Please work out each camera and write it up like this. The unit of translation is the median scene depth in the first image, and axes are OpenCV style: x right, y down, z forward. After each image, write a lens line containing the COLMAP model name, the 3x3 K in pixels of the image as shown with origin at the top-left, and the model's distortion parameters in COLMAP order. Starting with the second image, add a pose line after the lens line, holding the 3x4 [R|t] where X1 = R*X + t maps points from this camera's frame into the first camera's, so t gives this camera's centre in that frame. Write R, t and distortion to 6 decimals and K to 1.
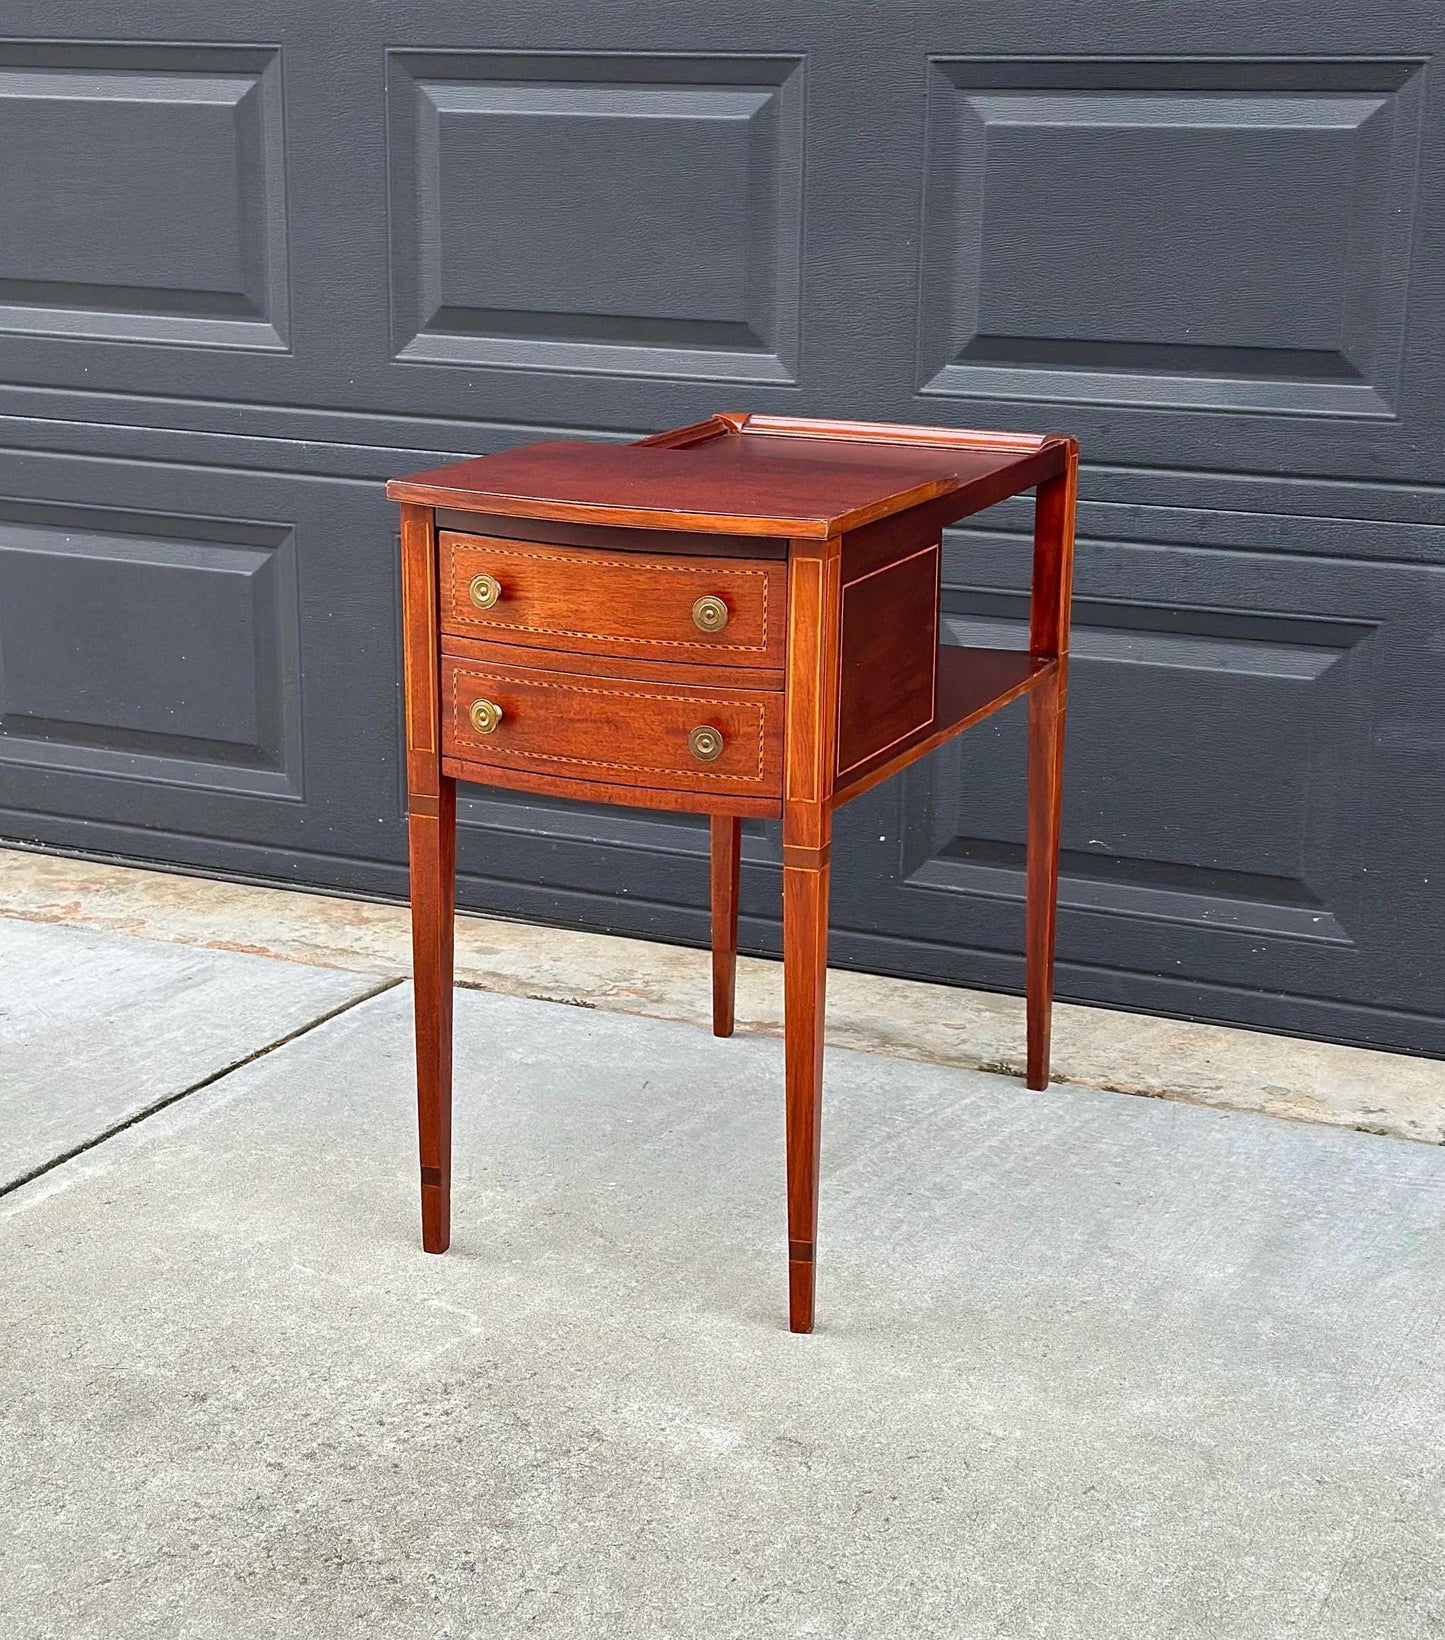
lens RADIAL K [[2932.4, 0, 722.5], [0, 2932.4, 820.0], [0, 0, 1]] dist [0.163955, -0.007955]
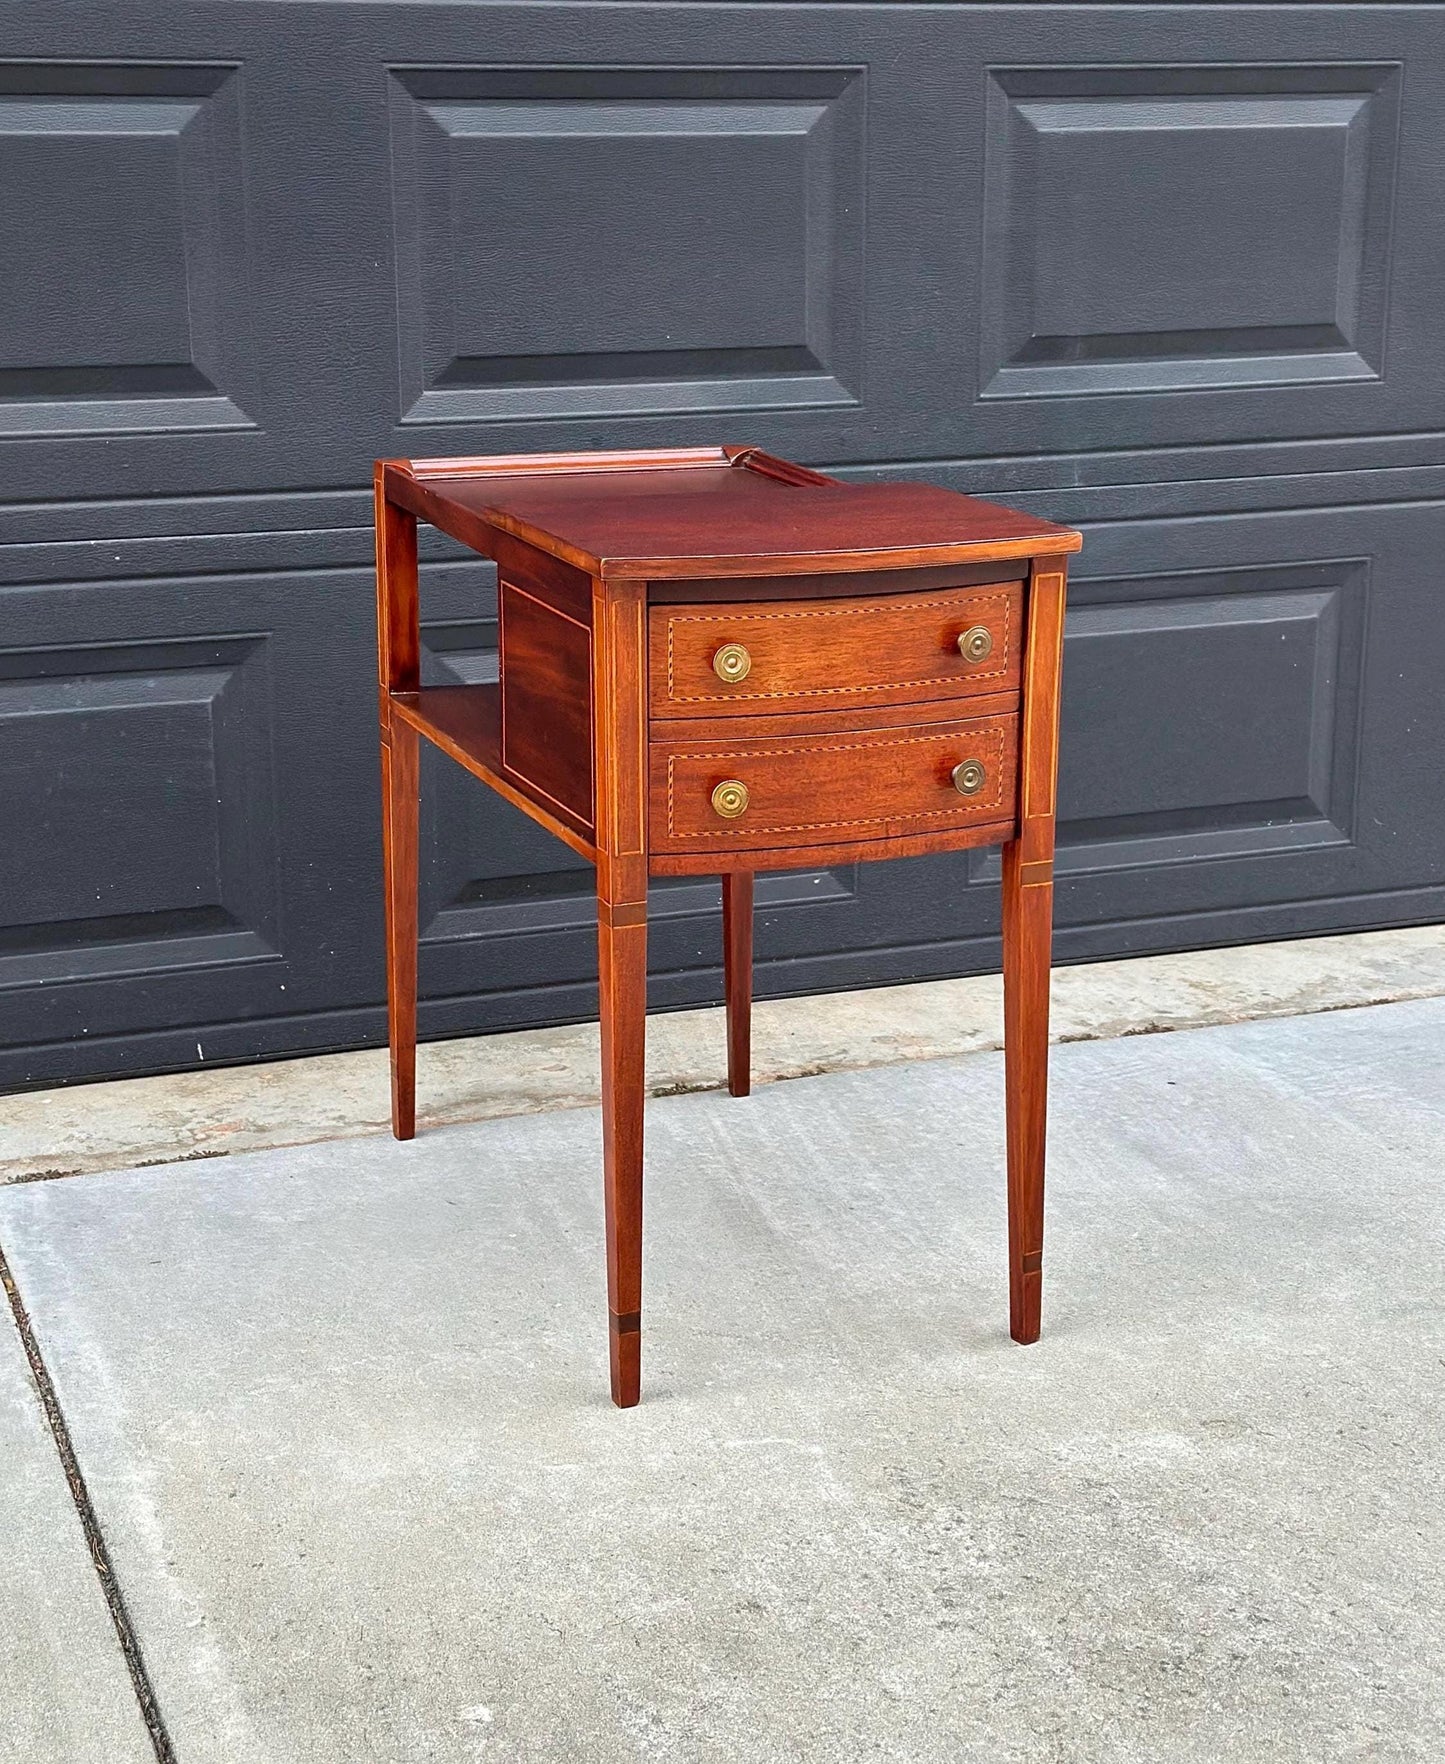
lens RADIAL K [[2947.2, 0, 745.0], [0, 2947.2, 870.9], [0, 0, 1]] dist [0.168588, -0.151183]
pose [[0.683246, -0.202540, 0.701536, -0.604377], [0.188508, 0.977118, 0.098511, -0.085624], [-0.705436, 0.064938, 0.705792, 0.289601]]
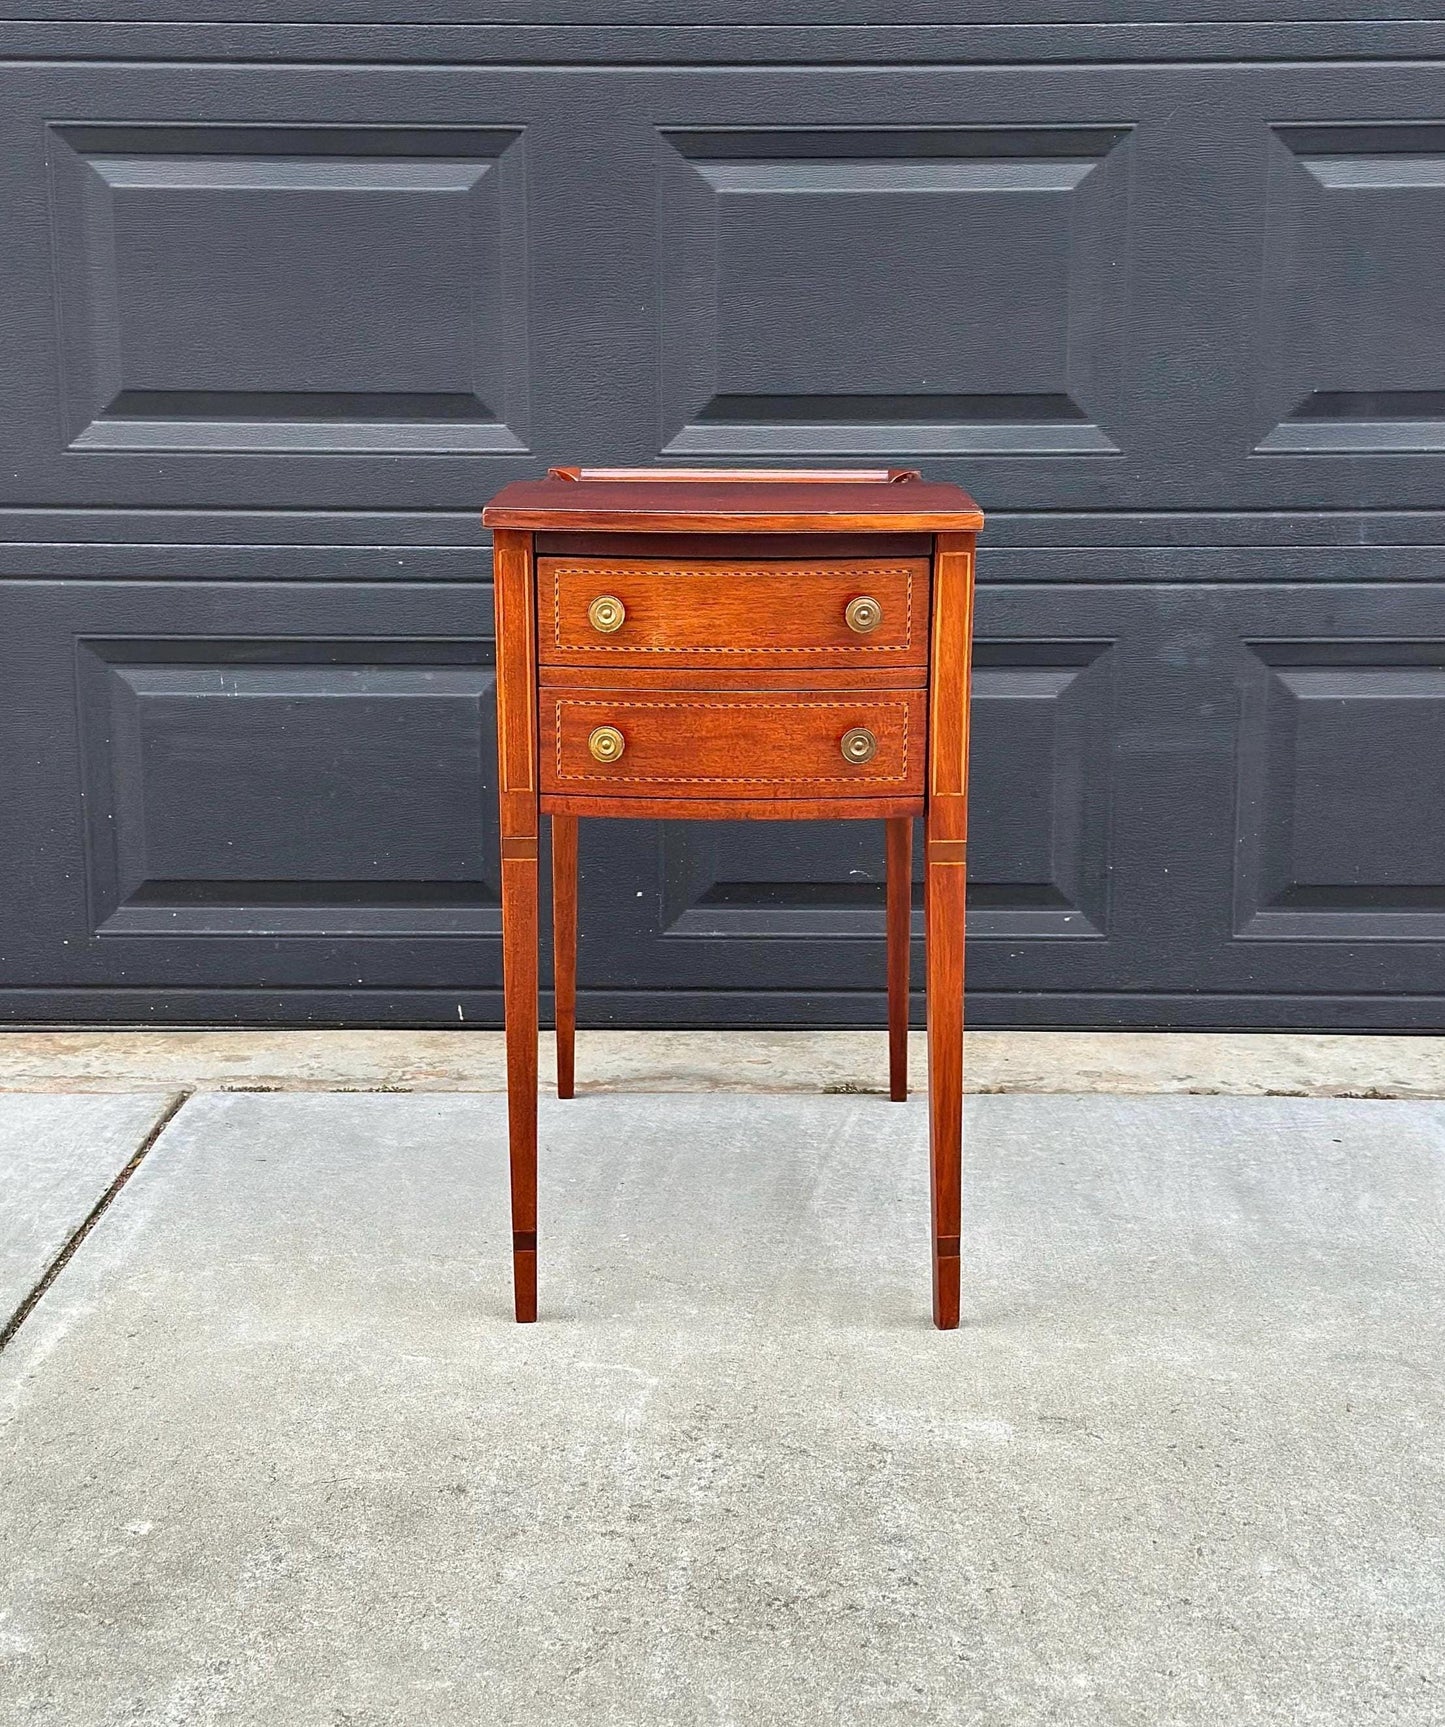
lens RADIAL K [[2744.1, 0, 722.5], [0, 2744.1, 863.5], [0, 0, 1]] dist [0.164248, -0.115766]
pose [[0.911681, -0.095127, 0.399736, -0.342460], [0.113863, 0.993223, -0.023327, 0.024320], [-0.394808, 0.066782, 0.916333, 0.129924]]
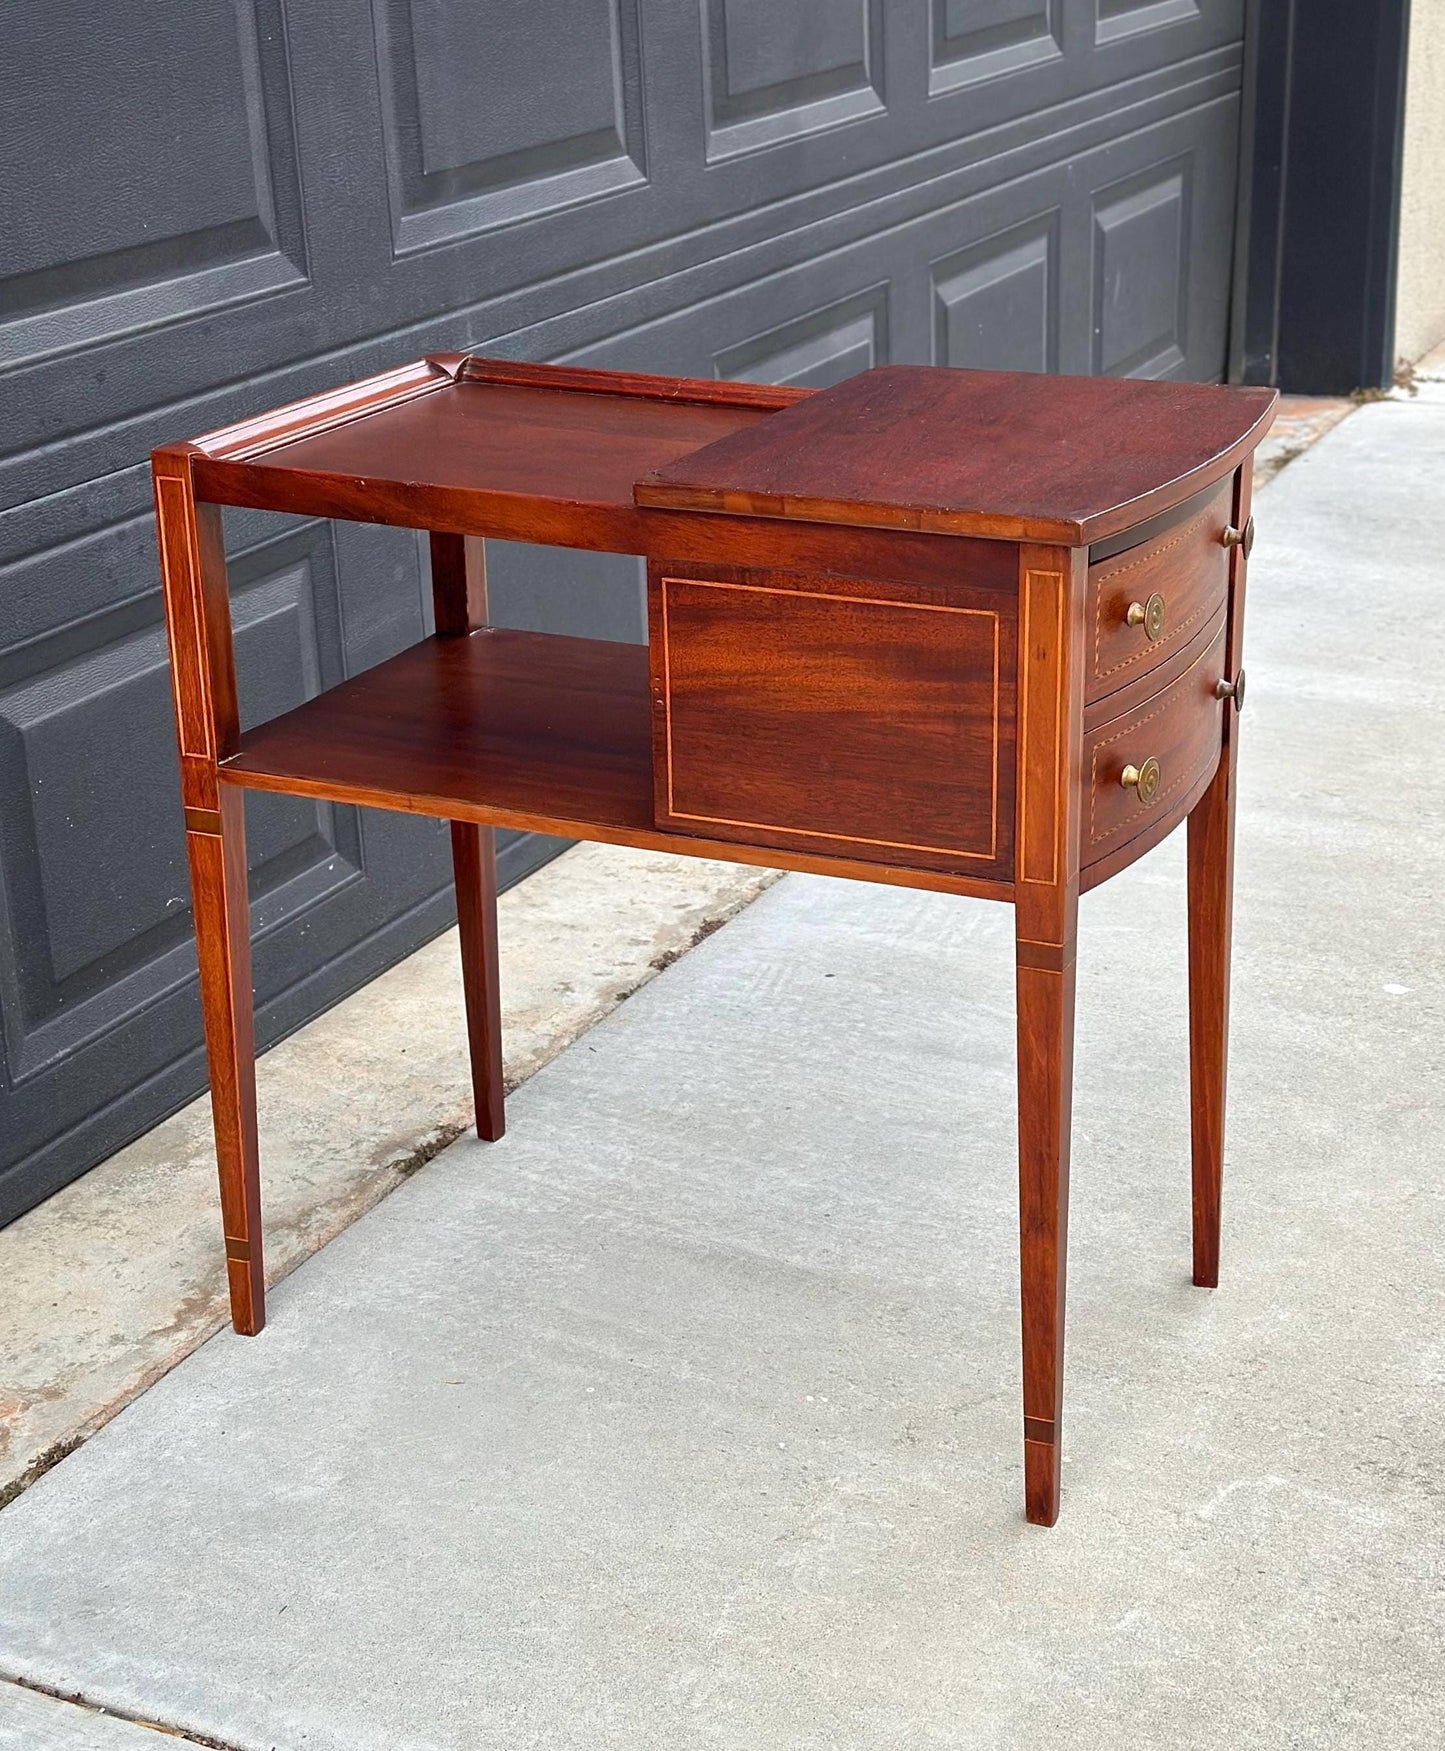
lens RADIAL K [[2925.5, 0, 744.9], [0, 2925.5, 864.5], [0, 0, 1]] dist [0.168588, -0.151183]
pose [[0.004726, -0.363532, 0.931570, -0.658079], [0.276247, 0.895803, 0.348173, -0.254987], [-0.961075, 0.255698, 0.104658, 0.851950]]
